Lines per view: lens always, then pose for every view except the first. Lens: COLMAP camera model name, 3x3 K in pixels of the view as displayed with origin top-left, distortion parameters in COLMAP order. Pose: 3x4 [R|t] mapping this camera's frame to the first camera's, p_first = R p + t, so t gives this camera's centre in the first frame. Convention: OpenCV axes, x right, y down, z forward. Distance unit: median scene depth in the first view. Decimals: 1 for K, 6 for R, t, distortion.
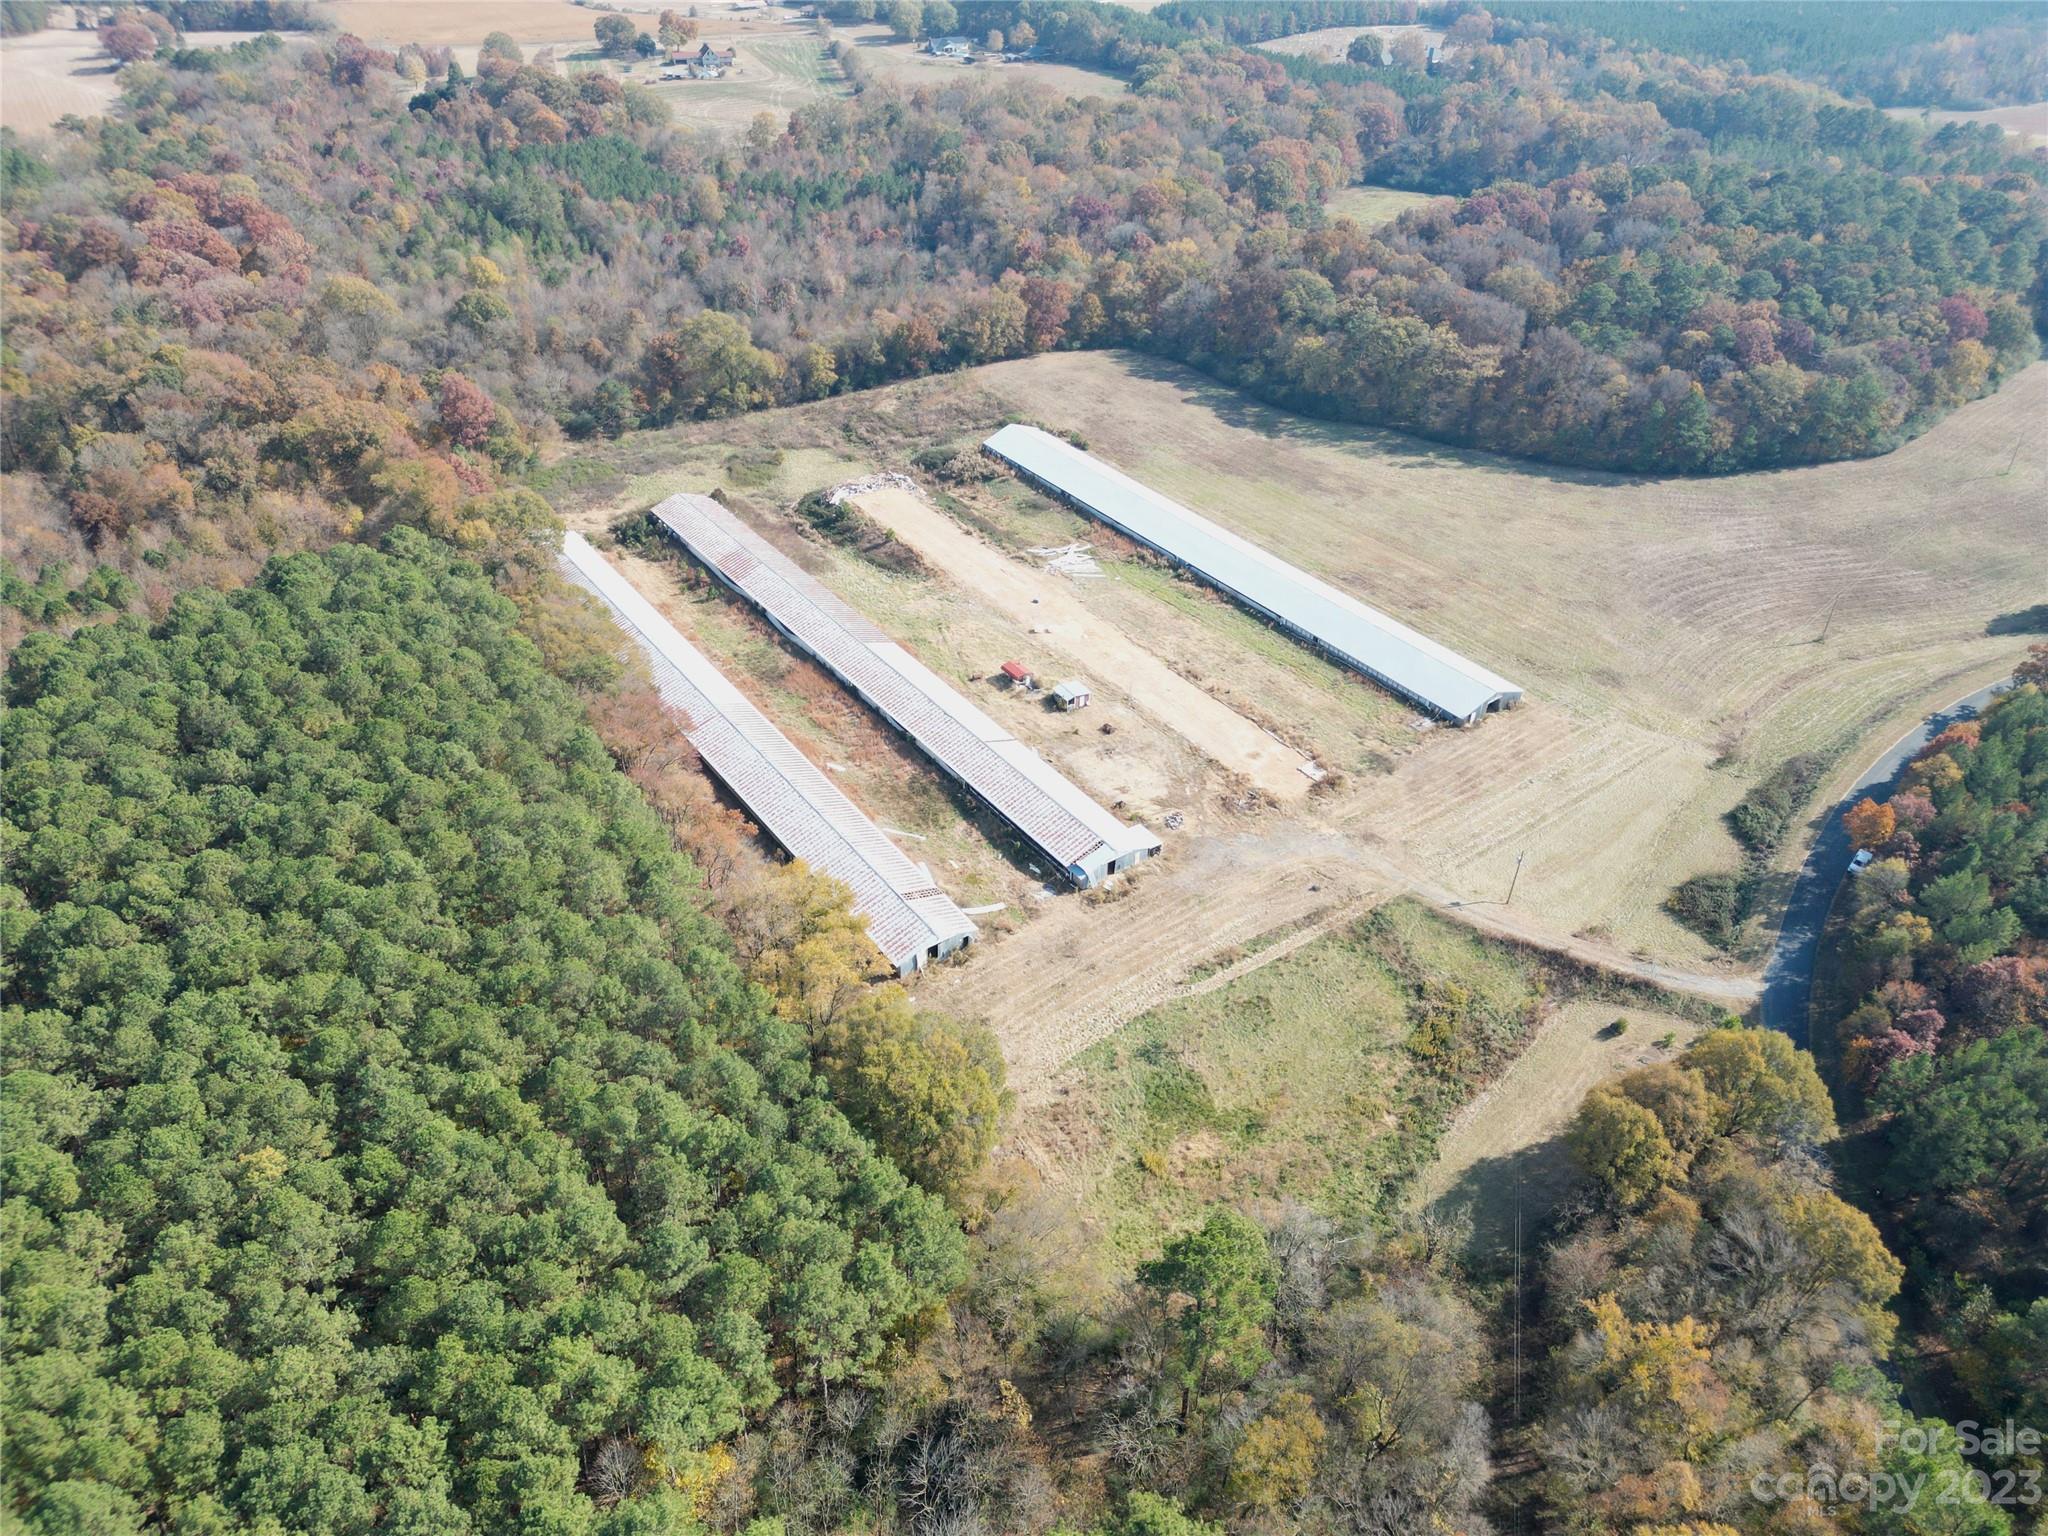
lens RADIAL K [[1425.5, 0, 1018.9], [0, 1425.5, 765.2], [0, 0, 1]] dist [0.088515, -0.100248]
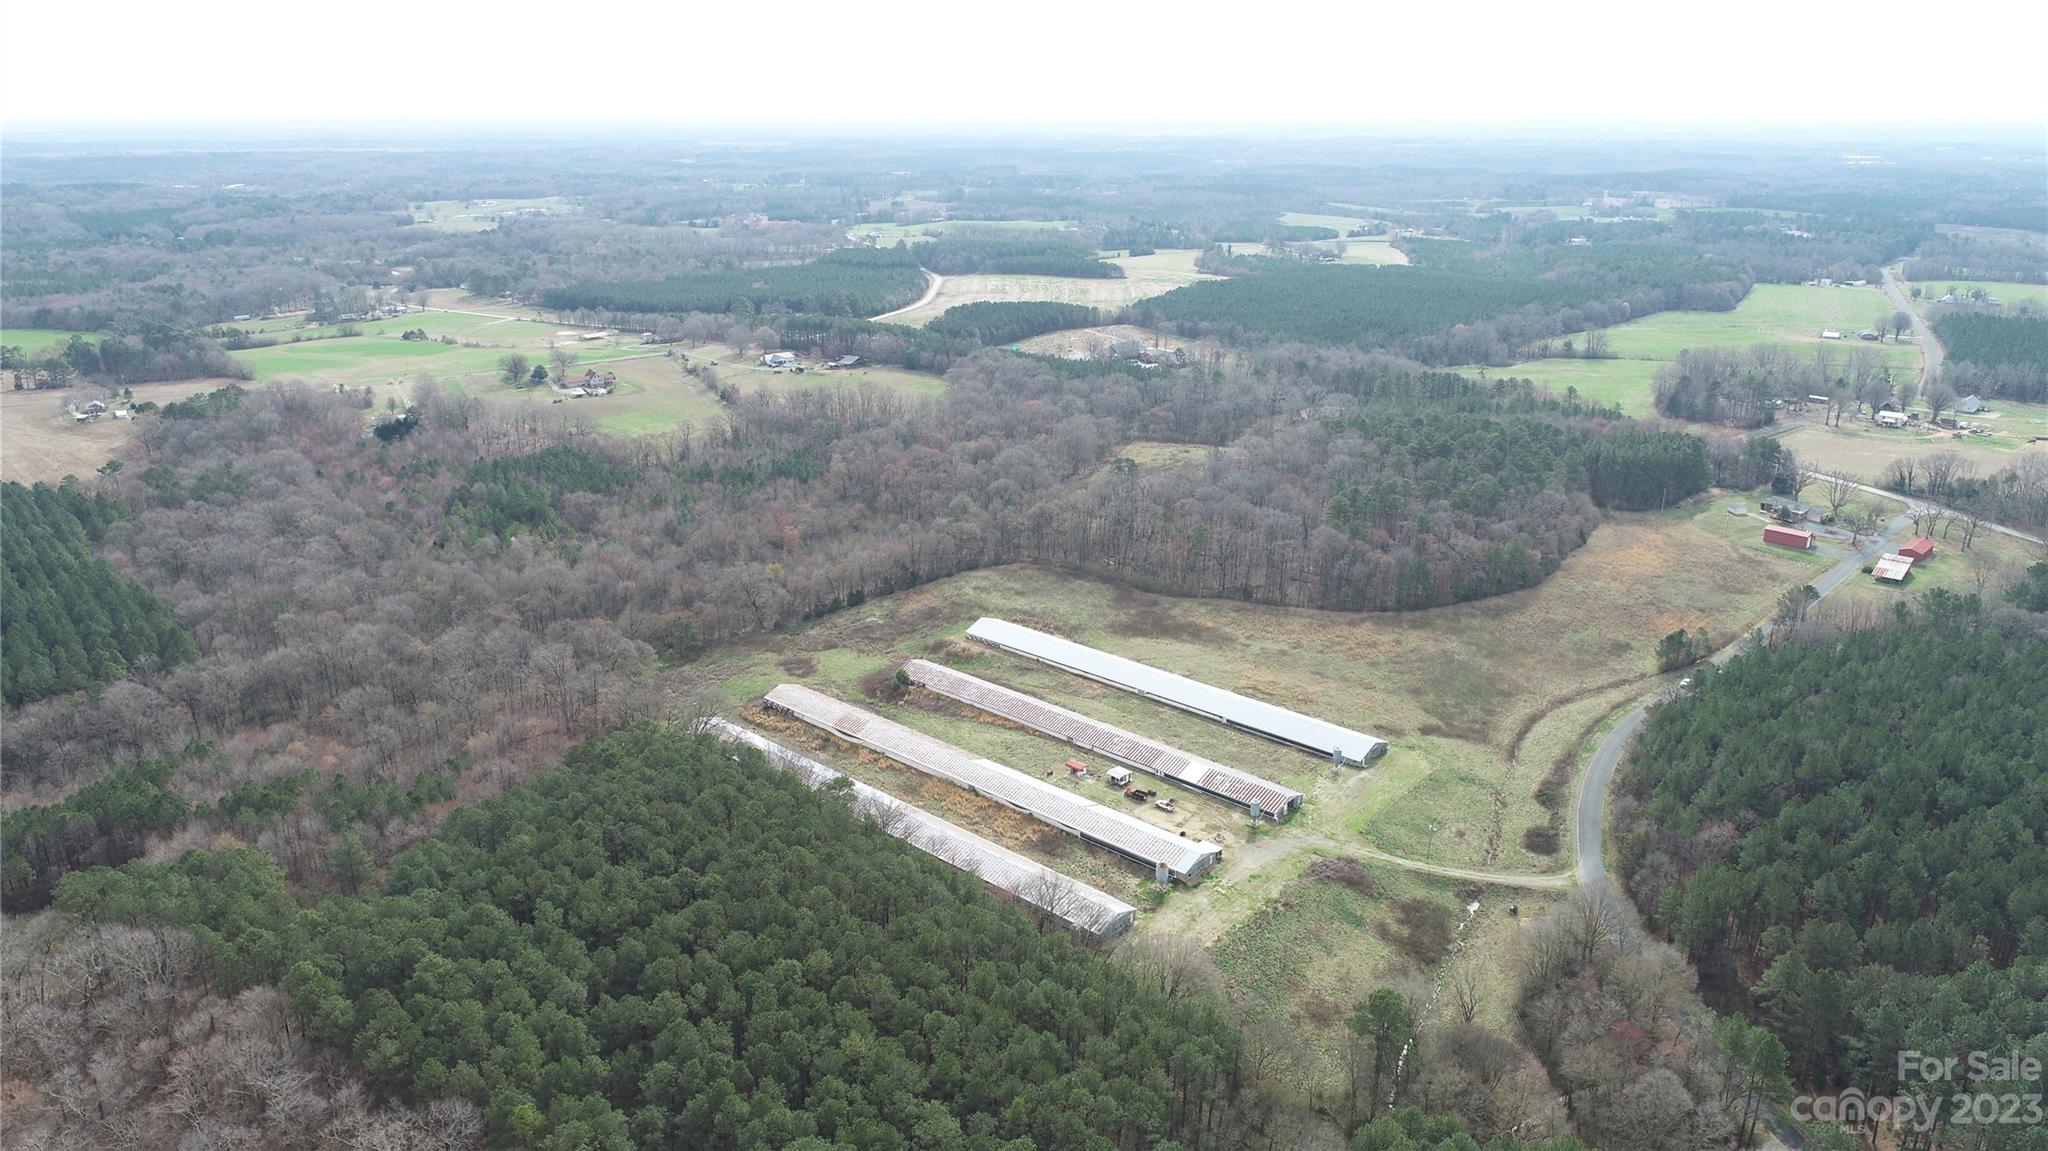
lens RADIAL K [[1373.8, 0, 1024.0], [0, 1373.8, 575.5], [0, 0, 1]] dist [-0.010175, -0.002686]
pose [[0.972072, -0.087466, 0.217777, -0.304418], [0.144535, 0.954209, -0.261906, 0.095776], [-0.184896, 0.286068, 0.940201, -0.339807]]
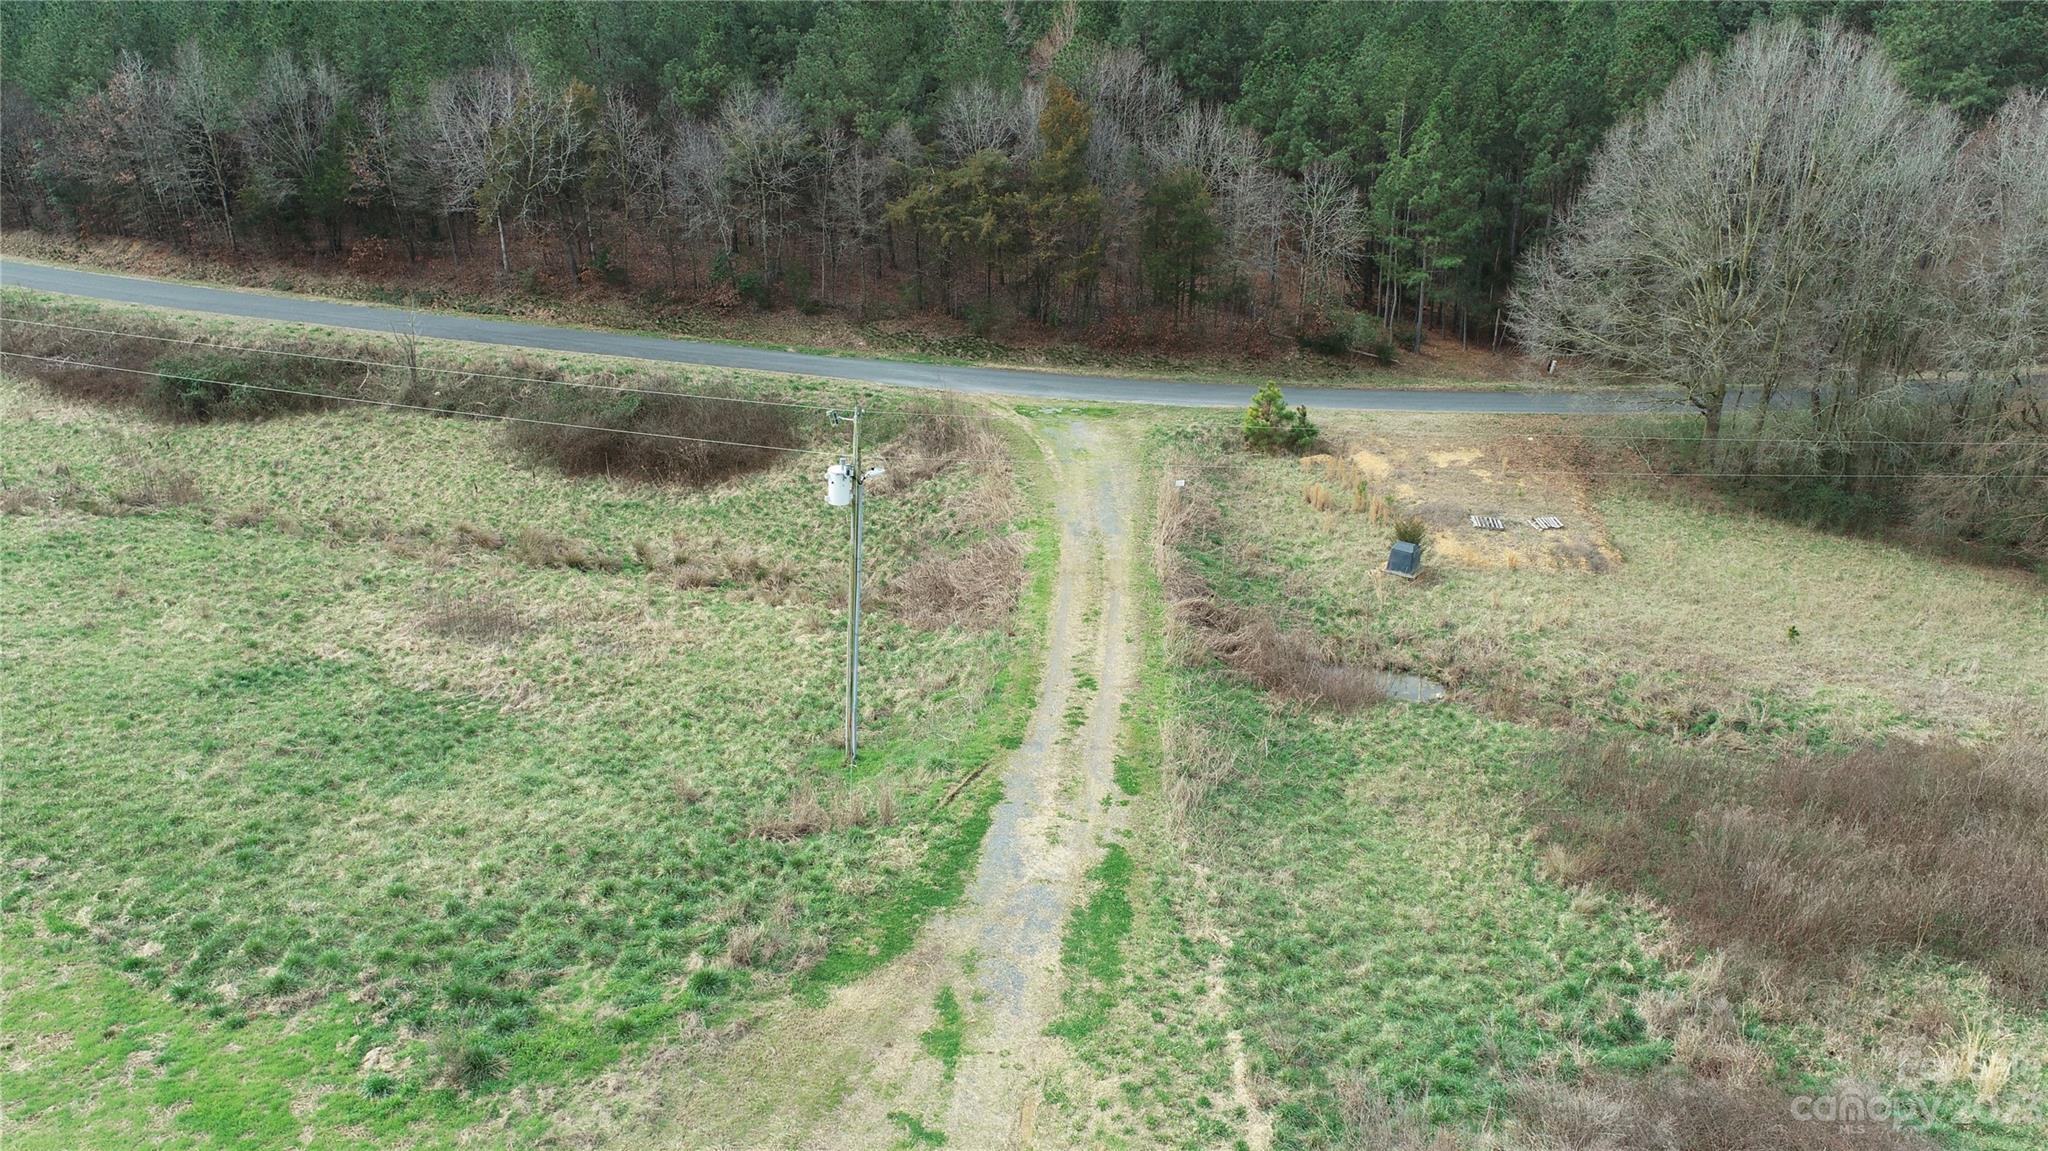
lens RADIAL K [[1373.8, 0, 1024.0], [0, 1373.8, 575.5], [0, 0, 1]] dist [-0.010175, -0.002686]
pose [[-0.393517, -0.360964, 0.845488, 0.139193], [0.510582, 0.678989, 0.527522, -0.000767], [-0.764493, 0.639280, -0.082892, 0.719670]]
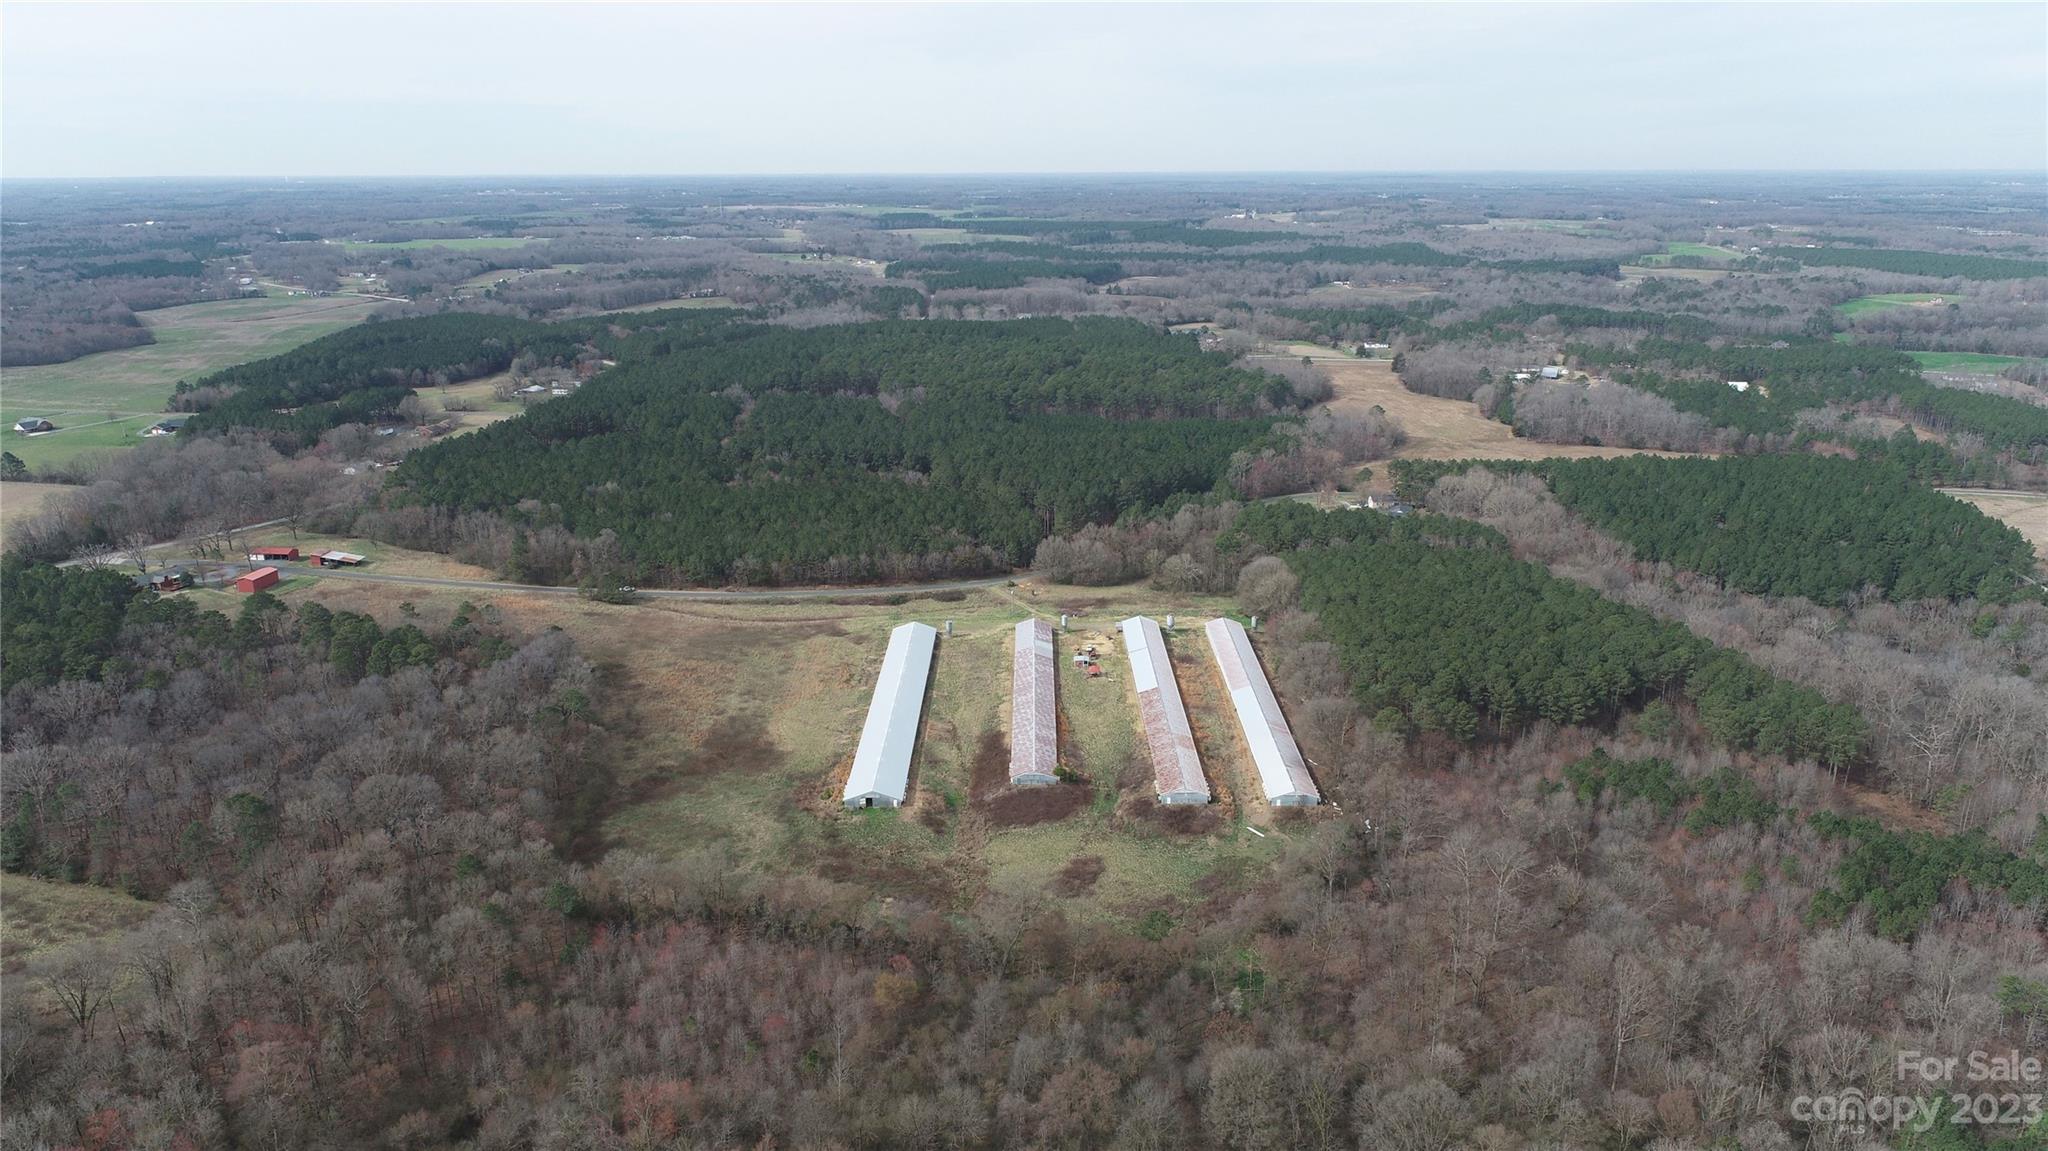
lens RADIAL K [[1341.8, 0, 1028.4], [0, 1341.8, 624.5], [0, 0, 1]] dist [-0.001217, -0.002083]
pose [[-0.813616, -0.198427, 0.546494, -0.776869], [0.326113, 0.622419, 0.711509, -1.219373], [-0.481331, 0.757114, -0.441701, 1.547546]]
